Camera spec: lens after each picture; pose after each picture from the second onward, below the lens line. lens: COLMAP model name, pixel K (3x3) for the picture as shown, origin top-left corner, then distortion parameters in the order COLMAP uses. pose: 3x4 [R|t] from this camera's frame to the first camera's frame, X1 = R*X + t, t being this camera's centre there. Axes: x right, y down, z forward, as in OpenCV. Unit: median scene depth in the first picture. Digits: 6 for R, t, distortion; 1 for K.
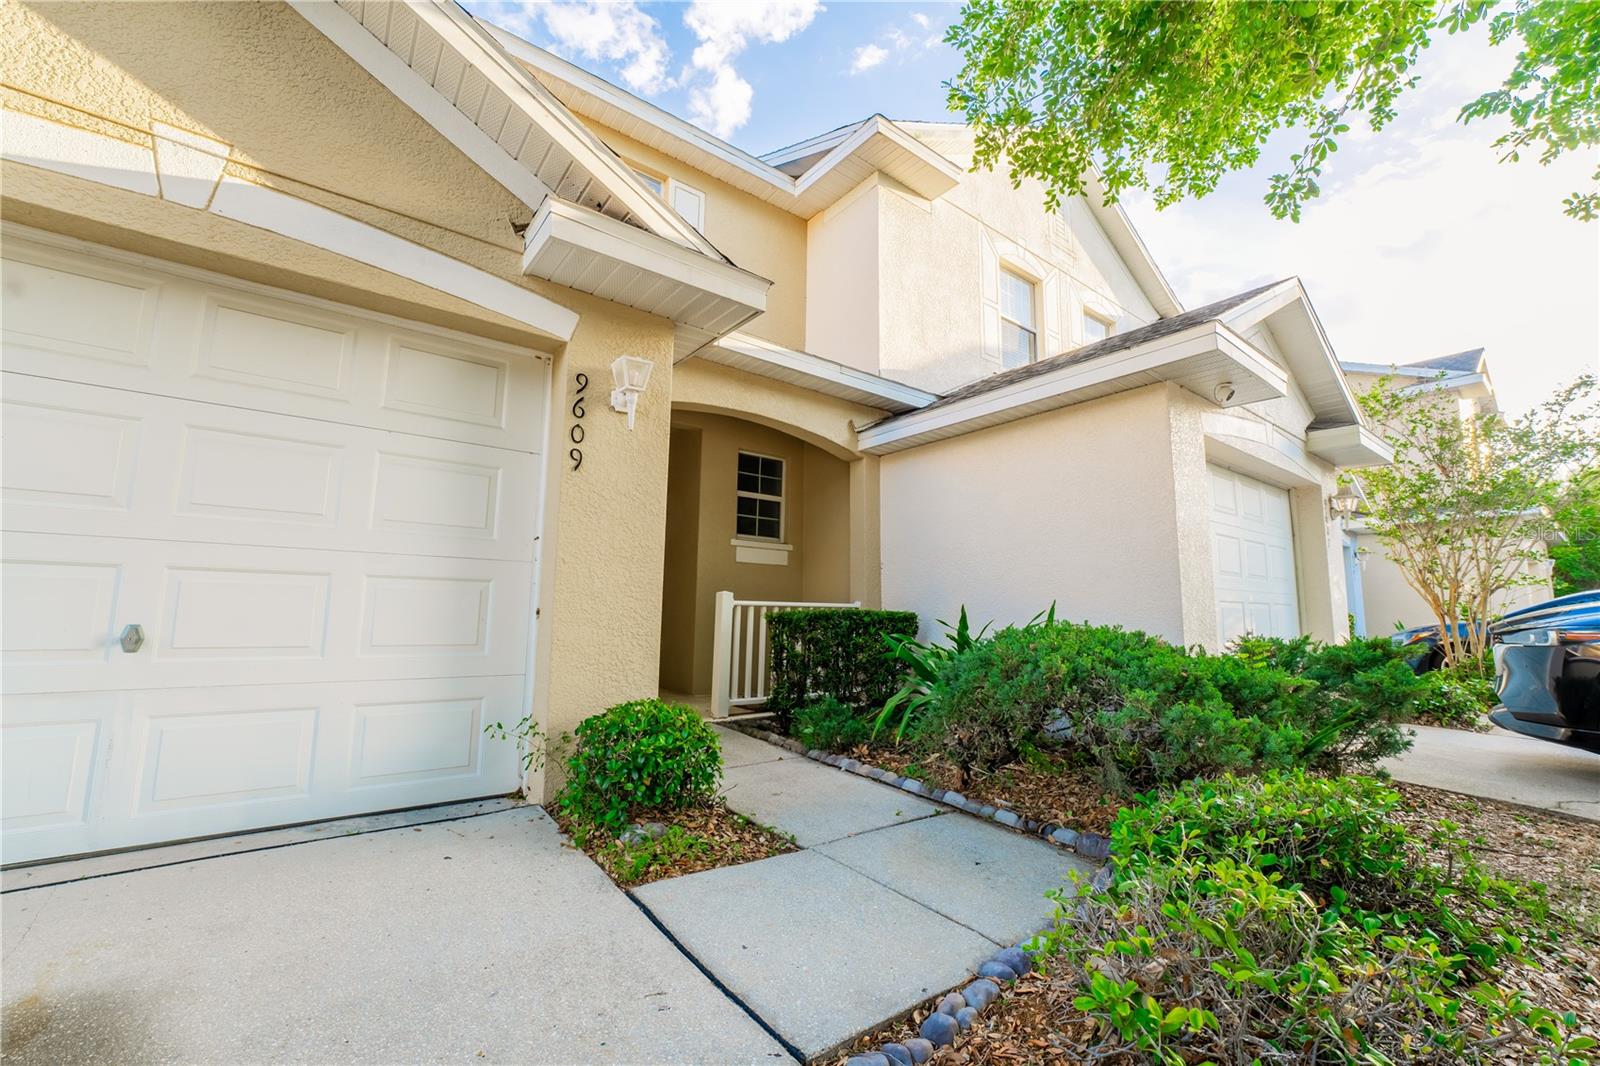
lens RADIAL K [[645.4, 0, 798.2], [0, 645.4, 528.5], [0, 0, 1]] dist [-0.020944, 0.003541]
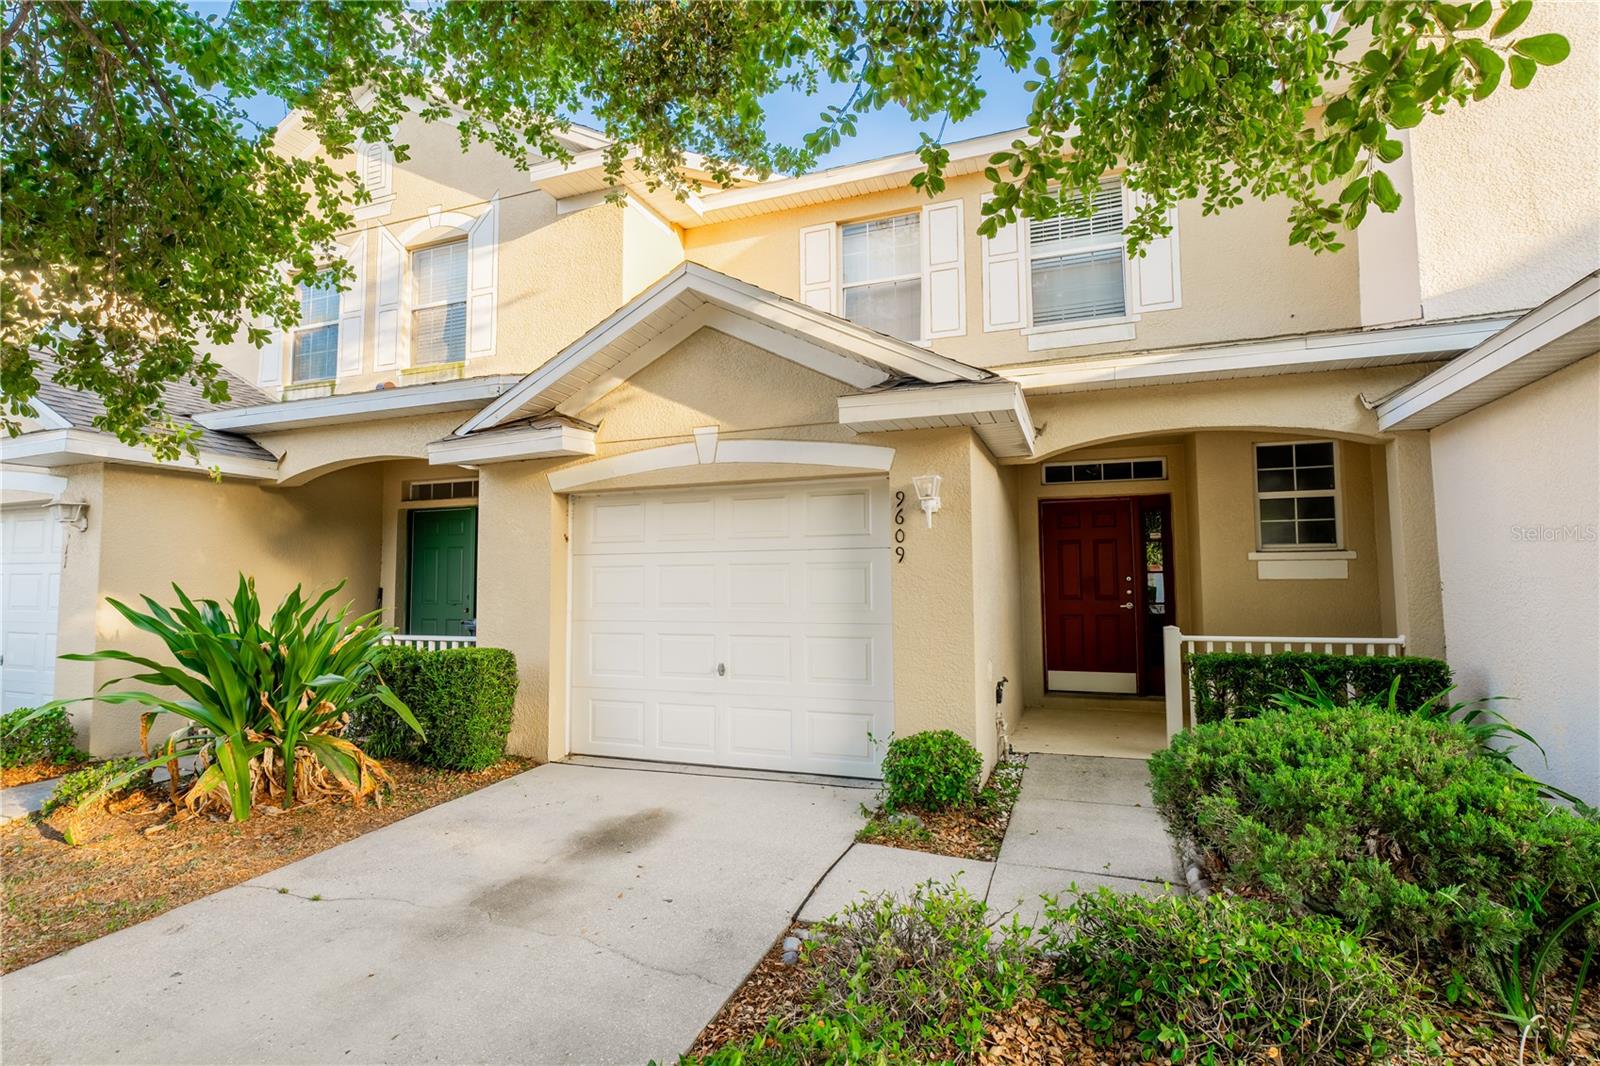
lens RADIAL K [[774.6, 0, 798.1], [0, 774.6, 520.3], [0, 0, 1]] dist [-0.009419, 0.001283]
pose [[0.527482, -0.088025, -0.844994, 0.571941], [0.126018, 0.991722, -0.024644, -0.098057], [0.840168, -0.093485, 0.534208, -0.053897]]
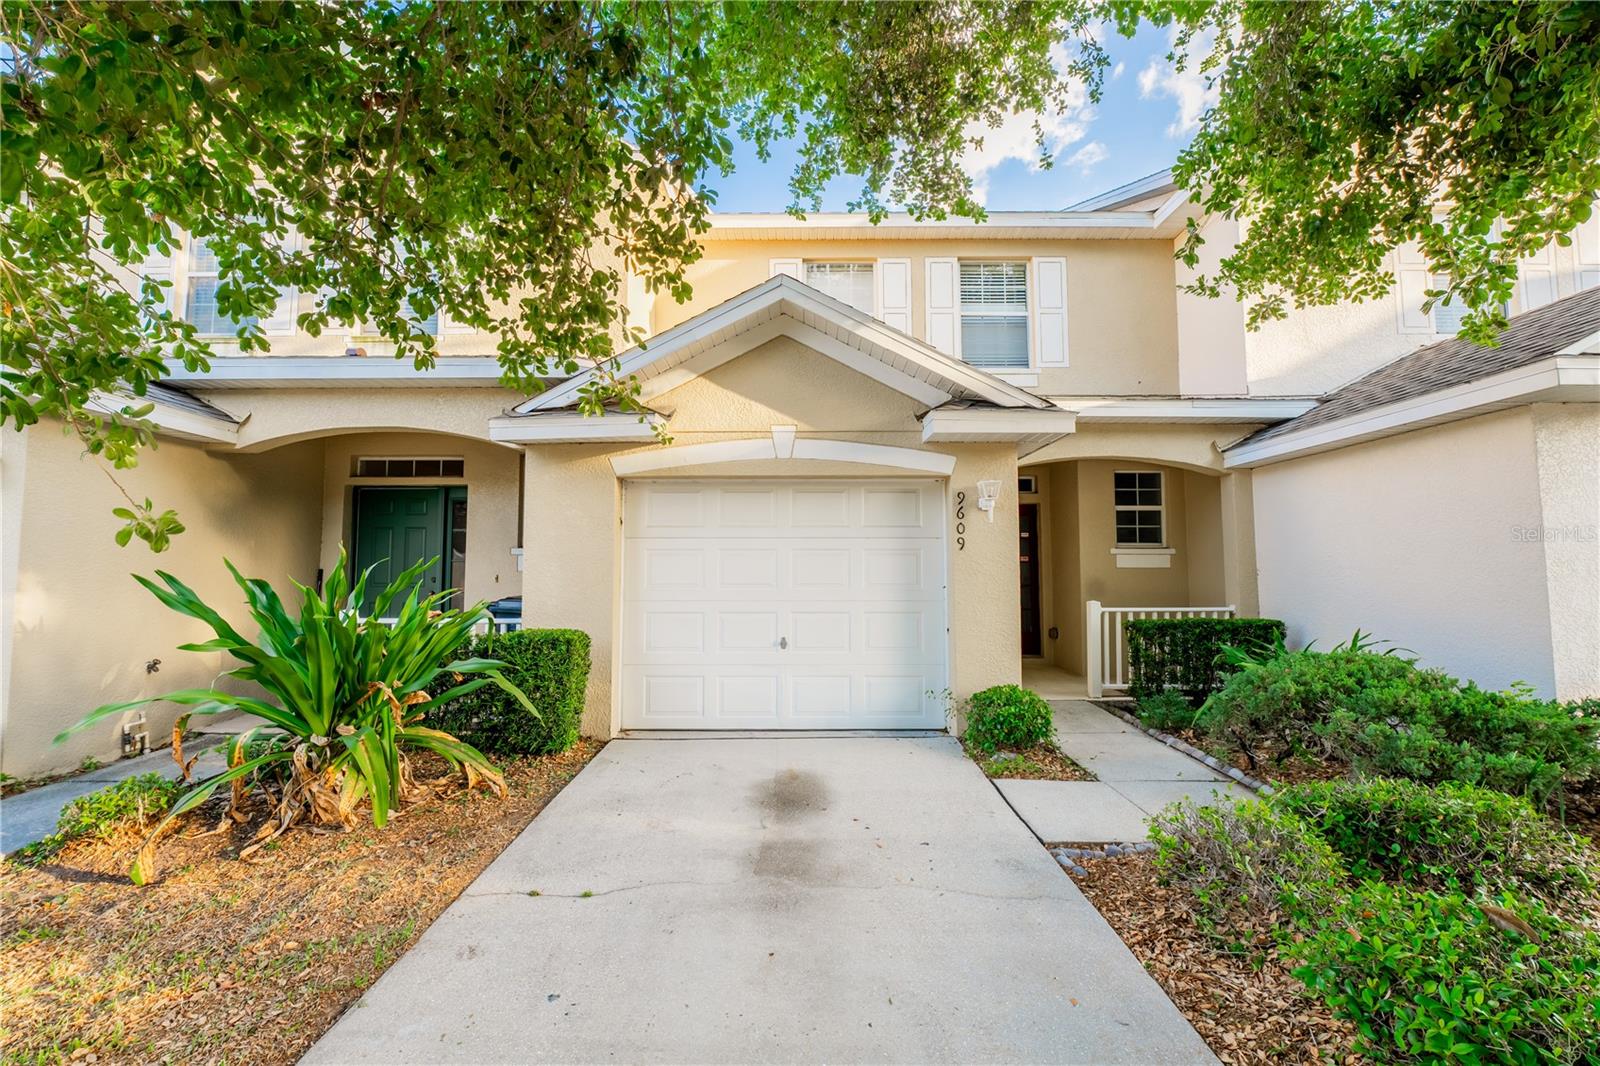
lens RADIAL K [[645.4, 0, 799.9], [0, 645.4, 531.6], [0, 0, 1]] dist [-0.020944, 0.003541]
pose [[0.789807, -0.052560, -0.611099, 0.217150], [0.091827, 0.995225, 0.033082, -0.137739], [0.606443, -0.082244, 0.790862, -0.367756]]
